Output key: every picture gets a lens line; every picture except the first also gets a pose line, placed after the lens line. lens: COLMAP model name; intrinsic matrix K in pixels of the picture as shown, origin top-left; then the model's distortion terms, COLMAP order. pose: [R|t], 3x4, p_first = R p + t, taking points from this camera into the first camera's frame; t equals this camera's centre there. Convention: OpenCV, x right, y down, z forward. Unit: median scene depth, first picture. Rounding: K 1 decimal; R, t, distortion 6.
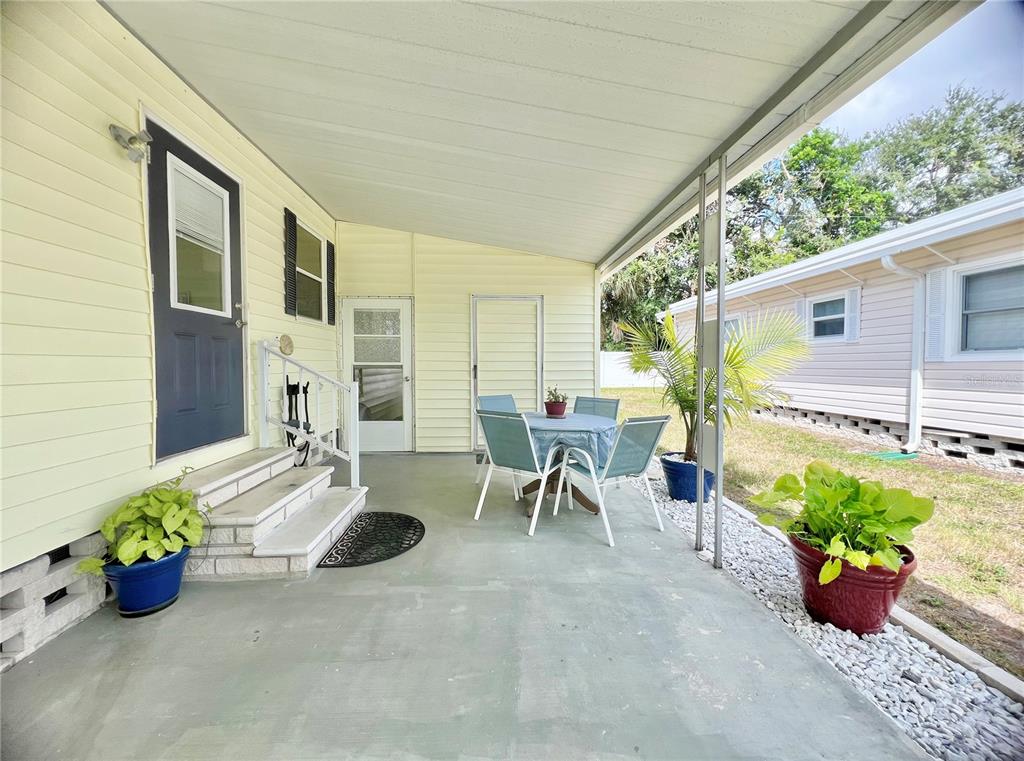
lens RADIAL K [[409.5, 0, 515.6], [0, 409.5, 376.4], [0, 0, 1]] dist [-0.001436, -0.000251]
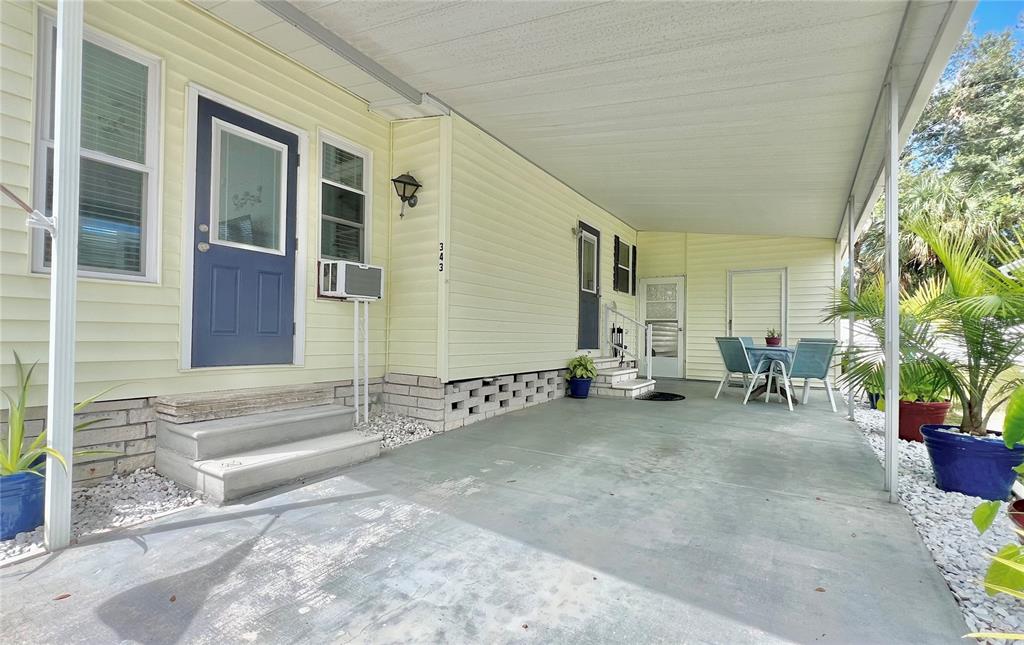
lens RADIAL K [[462.0, 0, 513.3], [0, 462.0, 328.9], [0, 0, 1]] dist [0.000400, 0.000132]
pose [[0.810557, 0.003320, -0.585651, 0.344369], [-0.033983, 0.998566, -0.041372, 0.143094], [0.584673, 0.053437, 0.809507, -1.093578]]
